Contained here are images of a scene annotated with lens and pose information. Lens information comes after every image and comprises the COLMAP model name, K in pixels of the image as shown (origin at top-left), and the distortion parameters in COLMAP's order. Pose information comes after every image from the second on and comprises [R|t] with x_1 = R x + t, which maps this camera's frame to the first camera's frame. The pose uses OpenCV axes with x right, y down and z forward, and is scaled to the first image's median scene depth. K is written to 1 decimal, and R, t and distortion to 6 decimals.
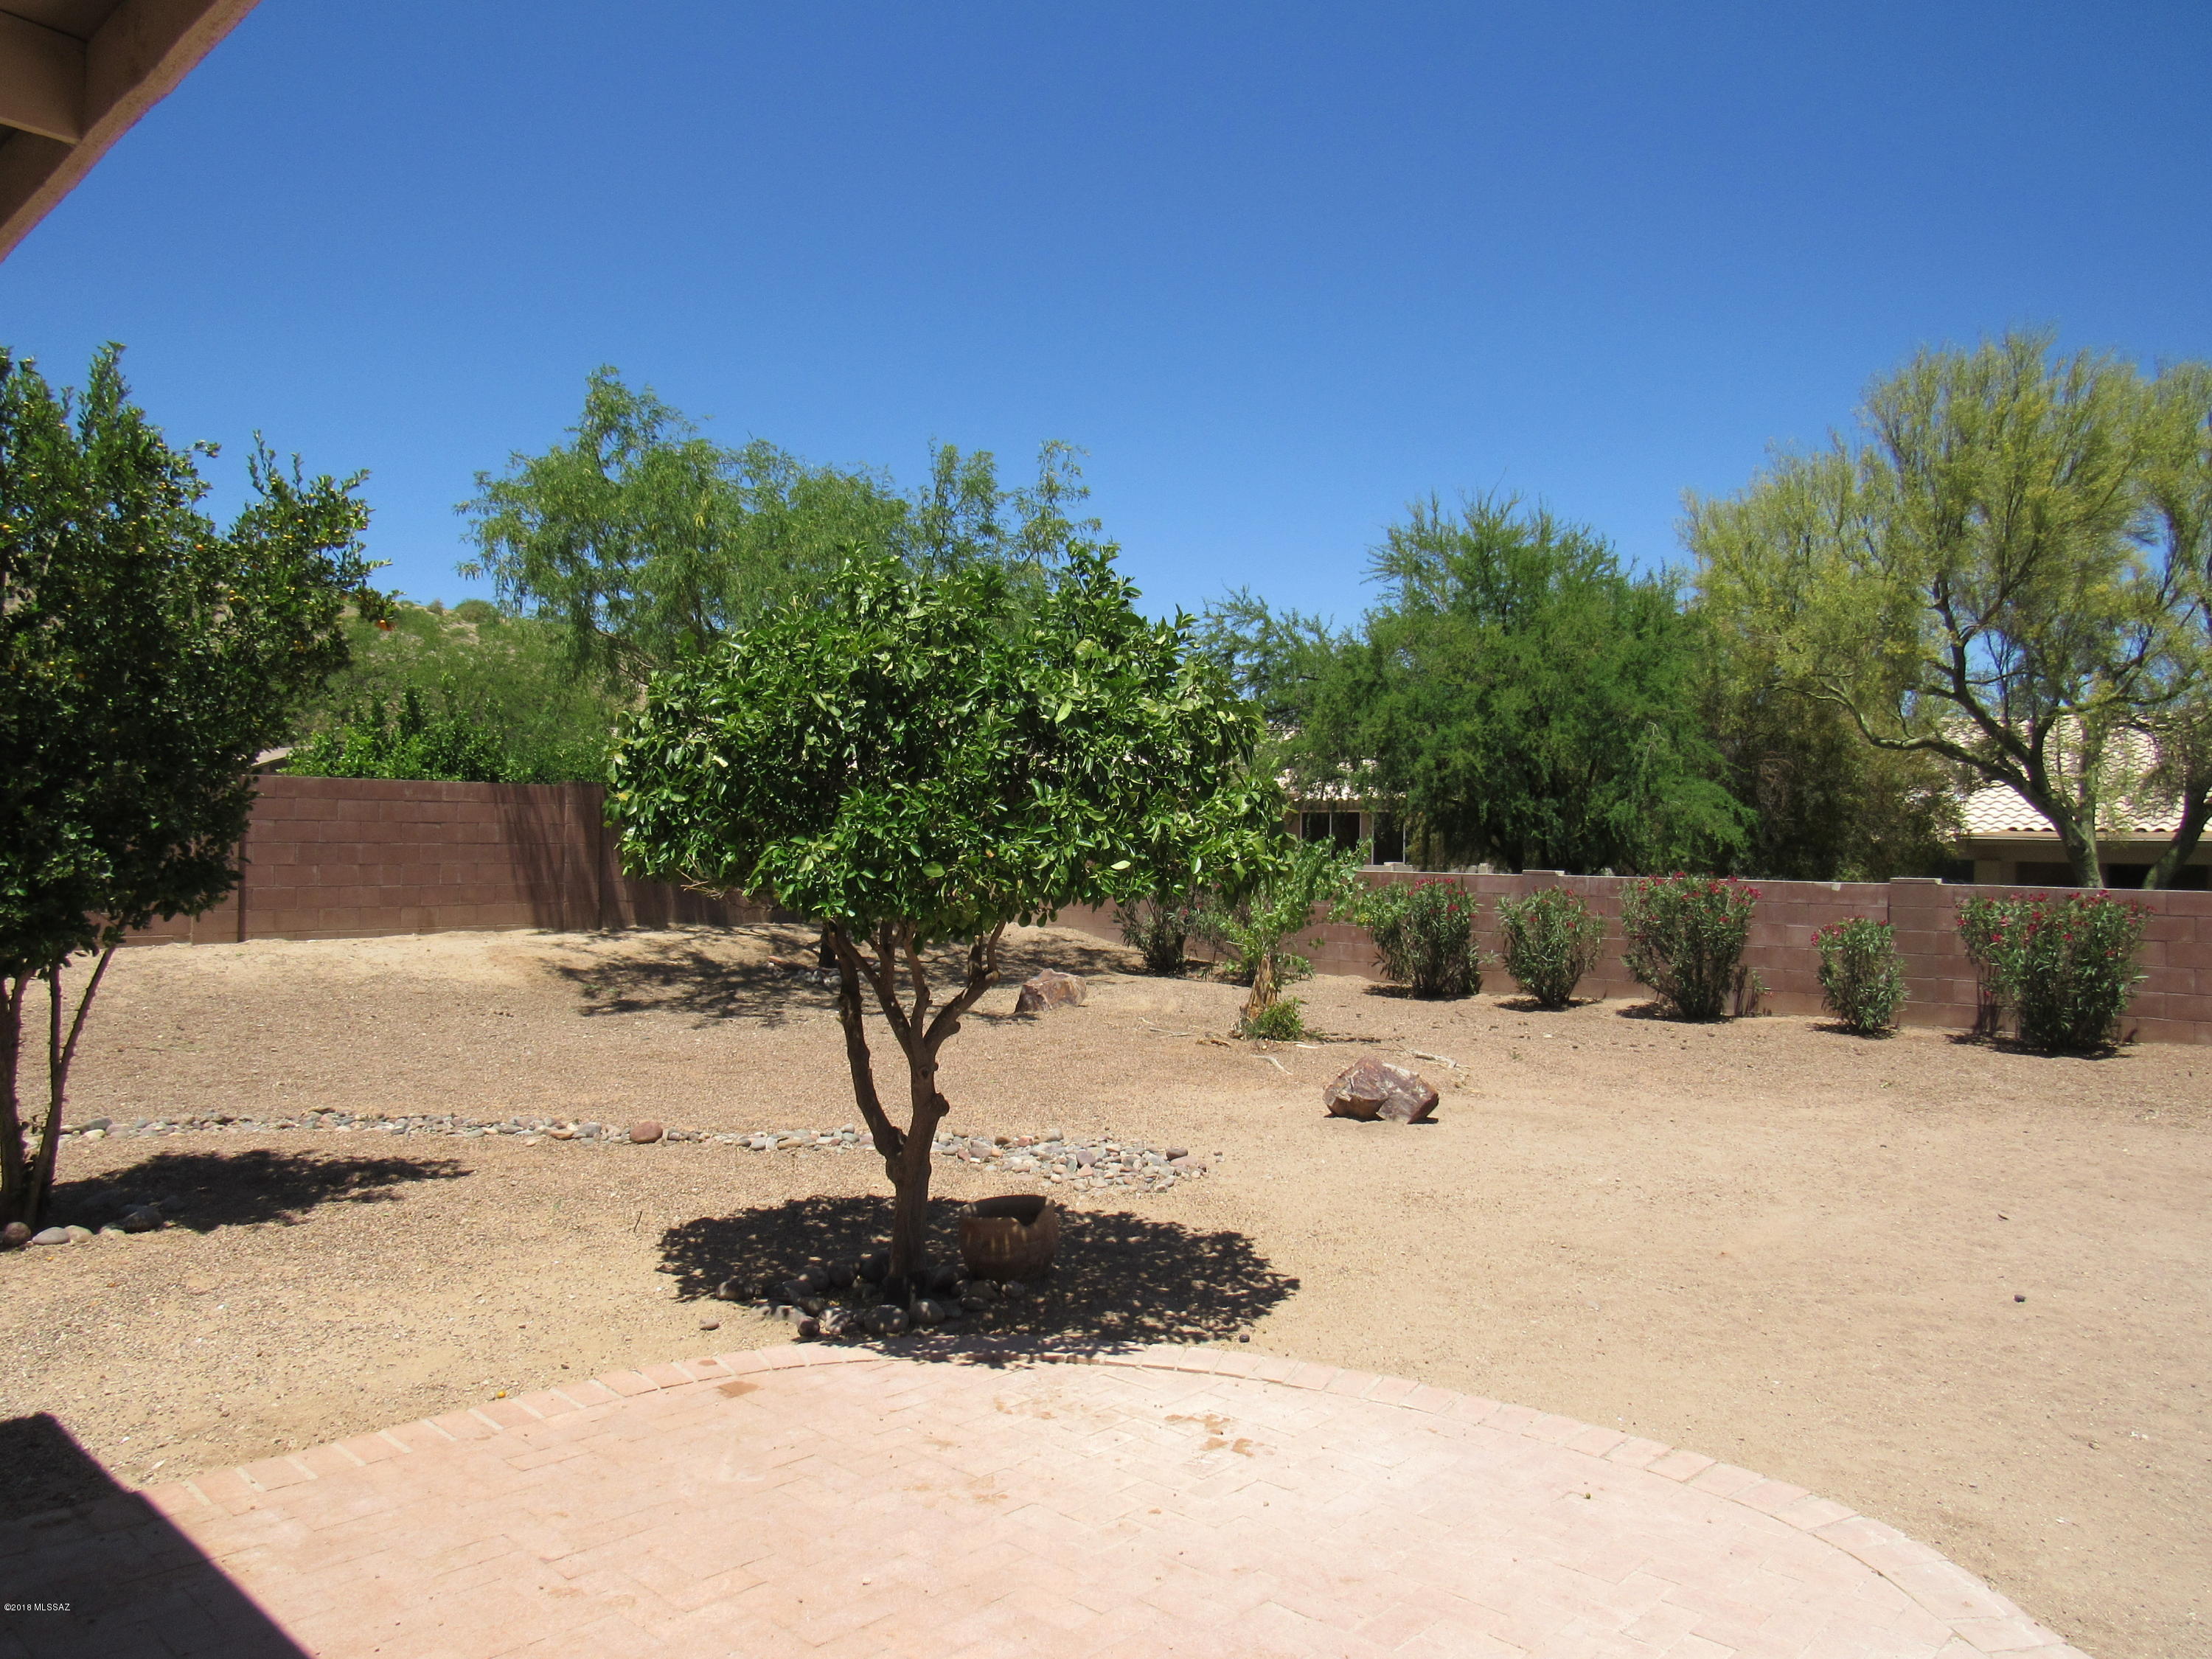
lens RADIAL K [[1586.4, 0, 1109.0], [0, 1586.4, 821.0], [0, 0, 1]] dist [-0.023400, 0.009200]
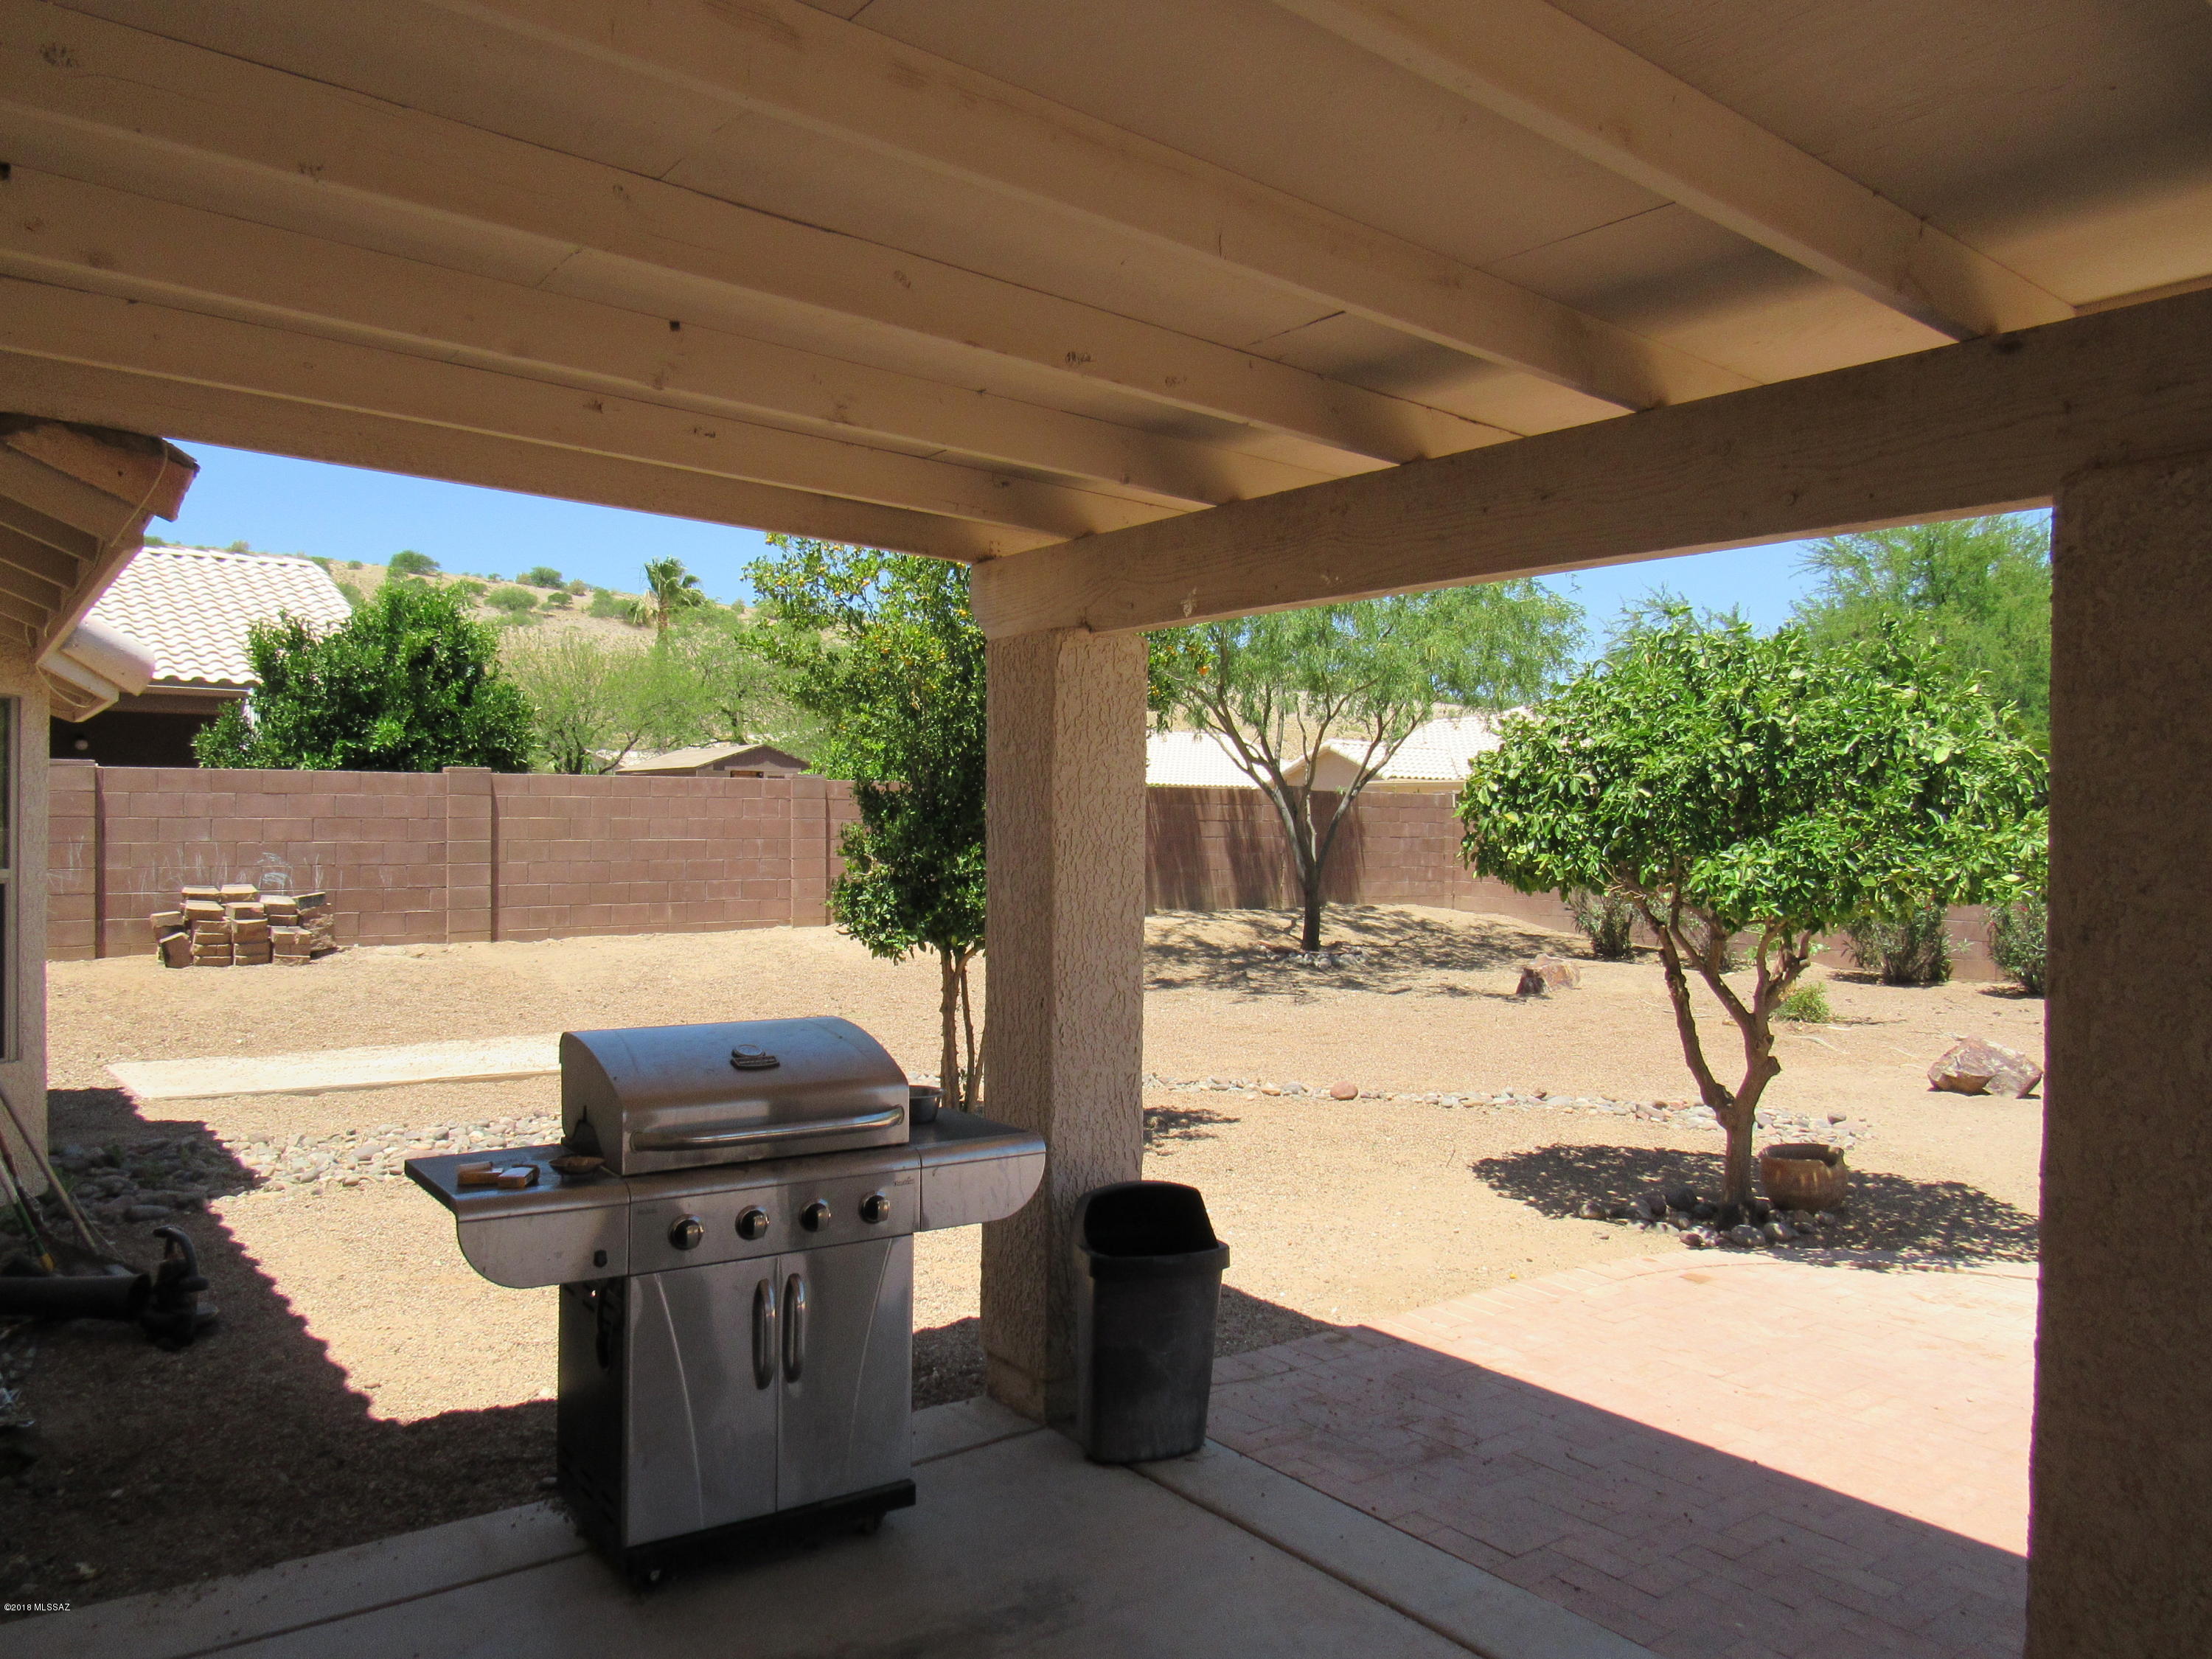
lens RADIAL K [[1593.6, 0, 1111.0], [0, 1593.6, 834.1], [0, 0, 1]] dist [-0.013063, -0.001674]
pose [[0.987807, -0.002325, -0.155666, -0.153197], [0.005464, 0.999790, 0.019738, -0.010604], [0.155587, -0.020348, 0.987613, -0.108574]]
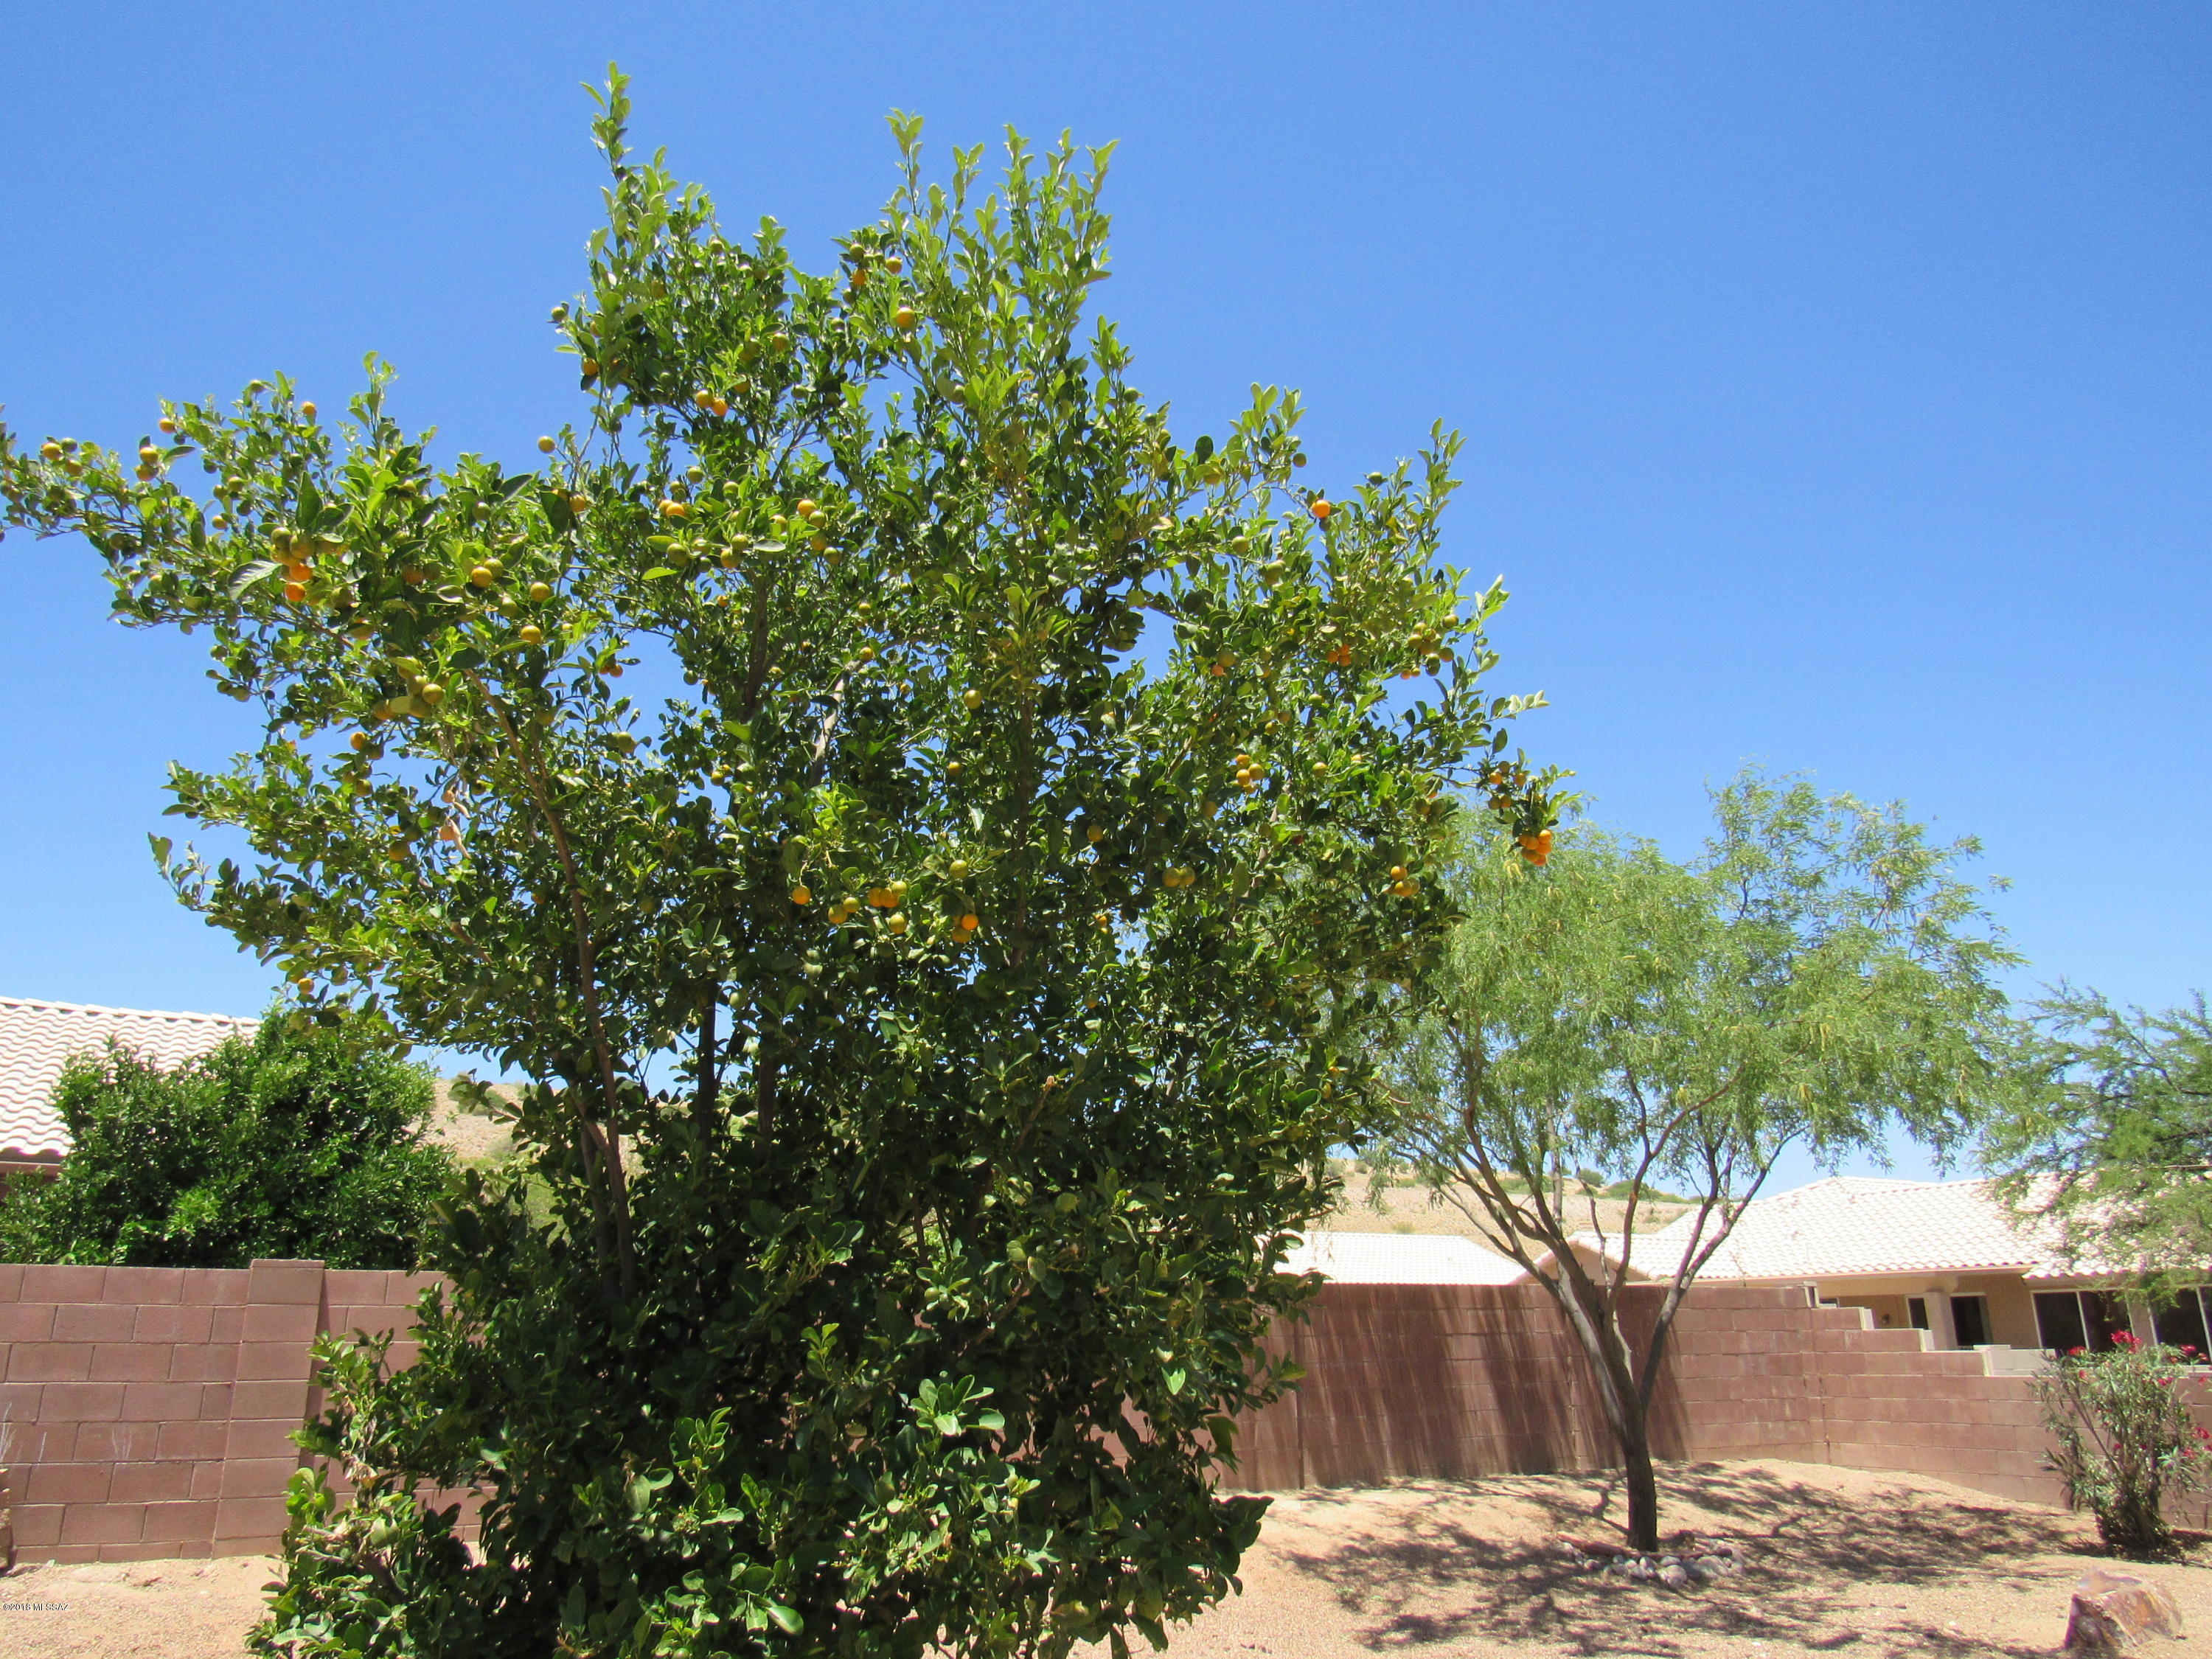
lens RADIAL K [[1548.4, 0, 1110.7], [0, 1548.4, 821.8], [0, 0, 1]] dist [-0.033578, 0.014260]
pose [[0.959046, -0.107881, -0.261902, -0.206095], [0.021635, 0.949828, -0.312024, -0.003083], [0.282424, 0.293579, 0.913262, 0.268482]]
